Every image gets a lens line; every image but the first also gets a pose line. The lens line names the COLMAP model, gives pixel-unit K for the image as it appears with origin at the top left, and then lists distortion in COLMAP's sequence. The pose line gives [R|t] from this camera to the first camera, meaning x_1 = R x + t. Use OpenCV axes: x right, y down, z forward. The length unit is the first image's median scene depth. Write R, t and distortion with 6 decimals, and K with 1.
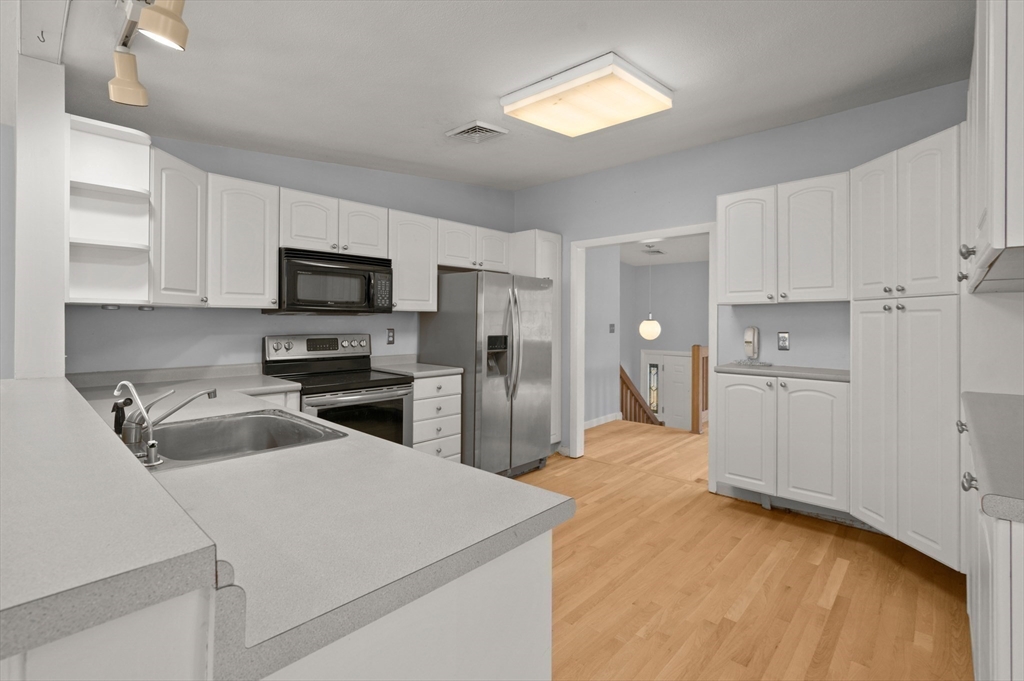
lens RADIAL K [[469.8, 0, 526.5], [0, 469.8, 321.8], [0, 0, 1]] dist [0.001200, -0.000902]
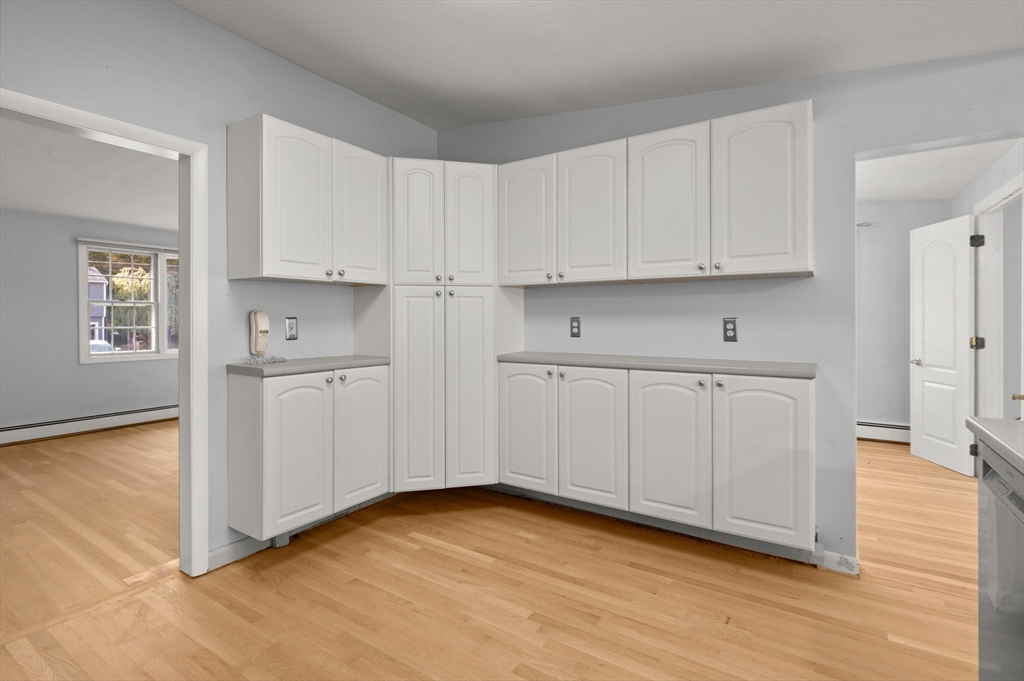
lens RADIAL K [[469.8, 0, 527.4], [0, 469.8, 324.2], [0, 0, 1]] dist [0.001200, -0.000902]
pose [[-0.150970, -0.015533, 0.988416, -0.402023], [0.000873, 0.999874, 0.015846, 0.026674], [-0.988538, 0.003255, -0.150938, 0.935289]]
